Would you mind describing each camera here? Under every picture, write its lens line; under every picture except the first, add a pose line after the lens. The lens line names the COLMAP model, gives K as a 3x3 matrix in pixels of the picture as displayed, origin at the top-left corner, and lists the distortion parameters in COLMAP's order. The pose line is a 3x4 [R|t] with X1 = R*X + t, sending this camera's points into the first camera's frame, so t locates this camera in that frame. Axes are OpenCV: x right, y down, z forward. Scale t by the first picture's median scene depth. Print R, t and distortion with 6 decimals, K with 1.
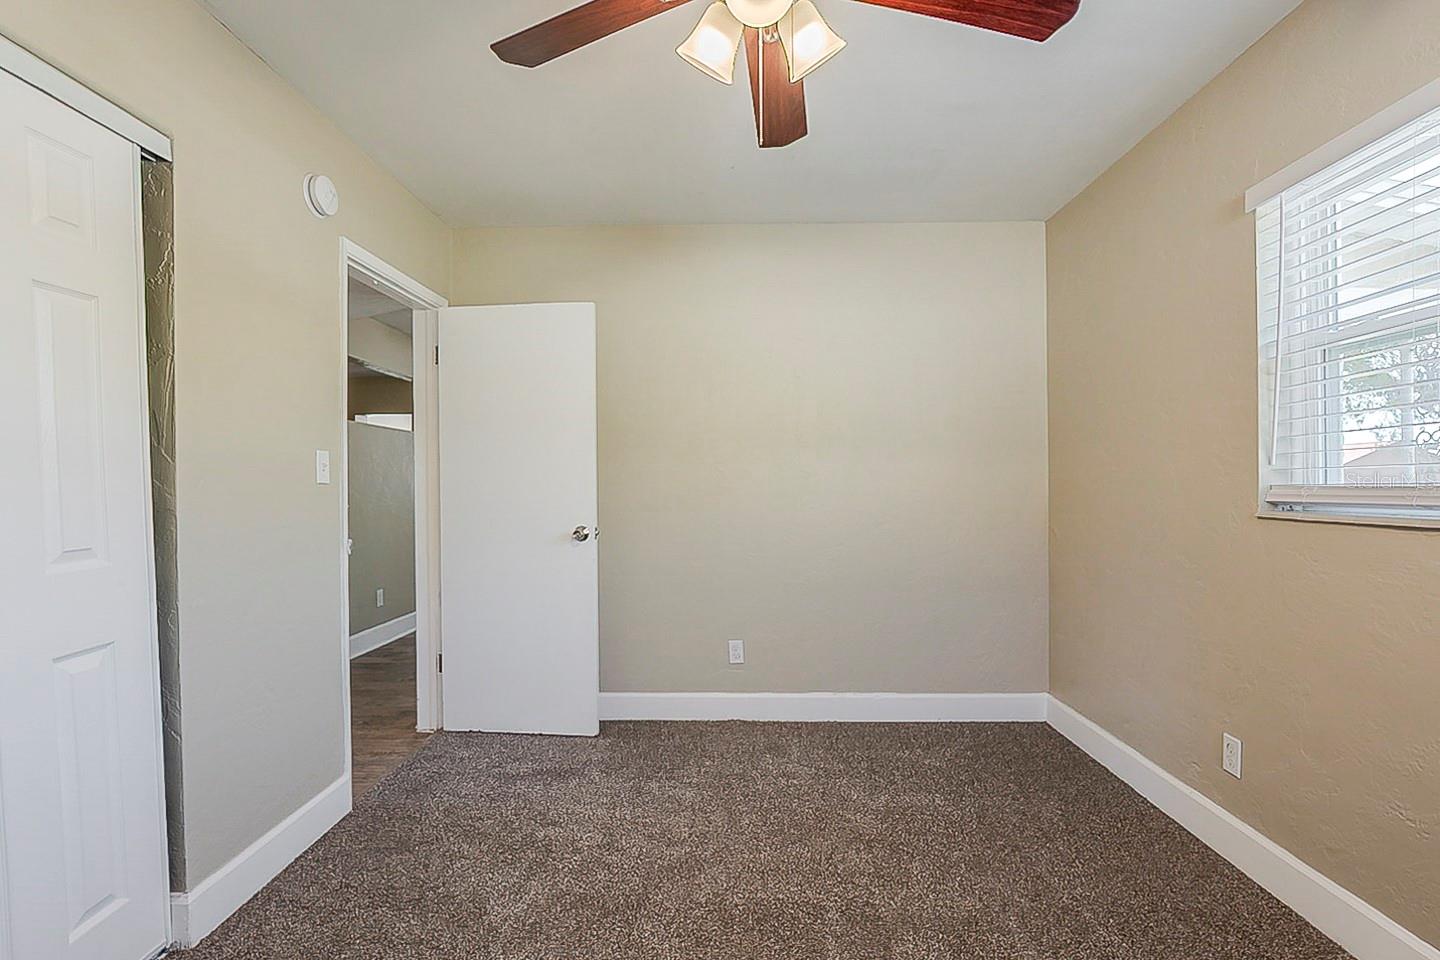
lens RADIAL K [[681.1, 0, 726.8], [0, 681.1, 488.4], [0, 0, 1]] dist [-0.011918, 0.002774]
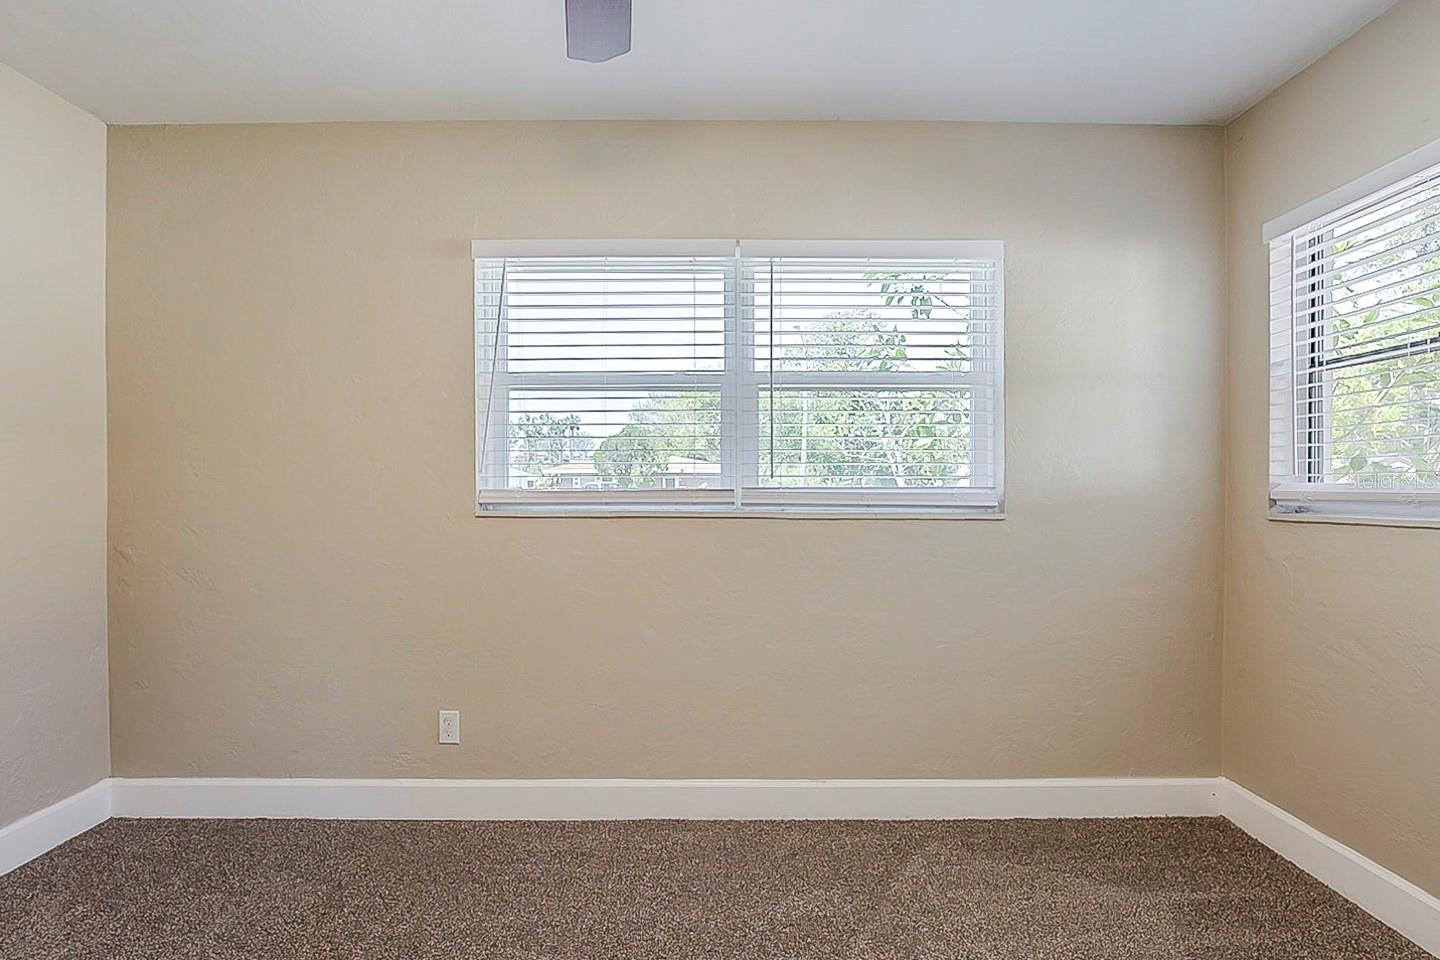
lens RADIAL K [[681.1, 0, 728.1], [0, 681.1, 488.7], [0, 0, 1]] dist [-0.011918, 0.002774]
pose [[-0.031482, 0.002985, 0.999500, -0.422844], [0.005276, 0.999982, -0.002820, -0.000347], [-0.999490, 0.005184, -0.031497, 0.582788]]
